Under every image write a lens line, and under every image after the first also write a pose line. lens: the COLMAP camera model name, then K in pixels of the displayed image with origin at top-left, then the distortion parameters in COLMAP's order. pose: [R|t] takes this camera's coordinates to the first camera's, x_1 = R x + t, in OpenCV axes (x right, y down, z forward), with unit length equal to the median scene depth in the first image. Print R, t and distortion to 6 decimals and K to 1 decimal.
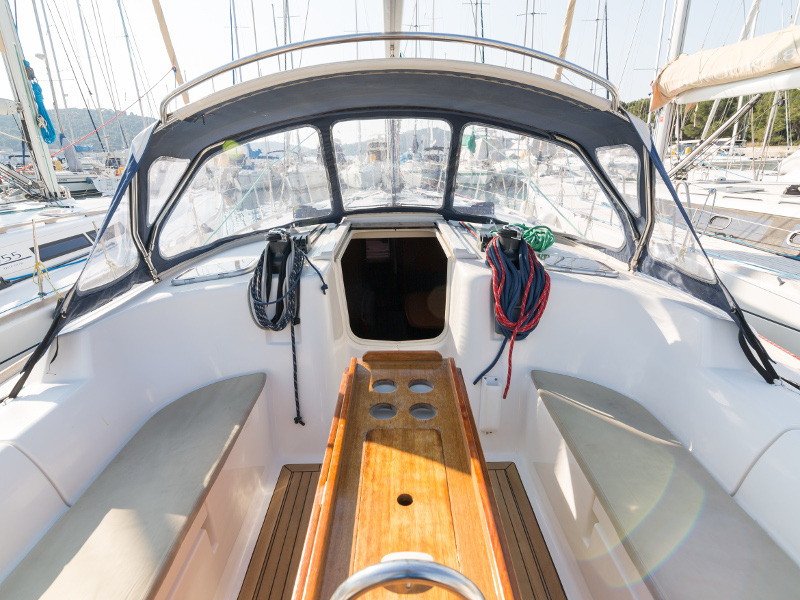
lens RADIAL K [[421.3, 0, 388.7], [0, 421.3, 301.8], [0, 0, 1]] dist [-0.003840, 0.001336]
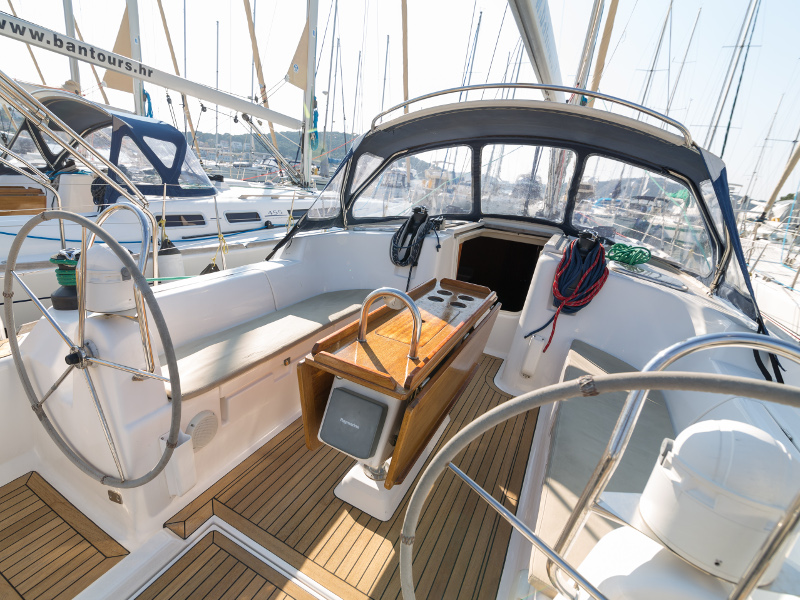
lens RADIAL K [[382.7, 0, 372.0], [0, 382.7, 303.4], [0, 0, 1]] dist [-0.005163, -0.000806]
pose [[0.874027, 0.249777, -0.416760, 0.253811], [-0.265918, 0.963789, 0.019946, 0.191844], [0.406651, 0.093391, 0.908798, -0.313245]]
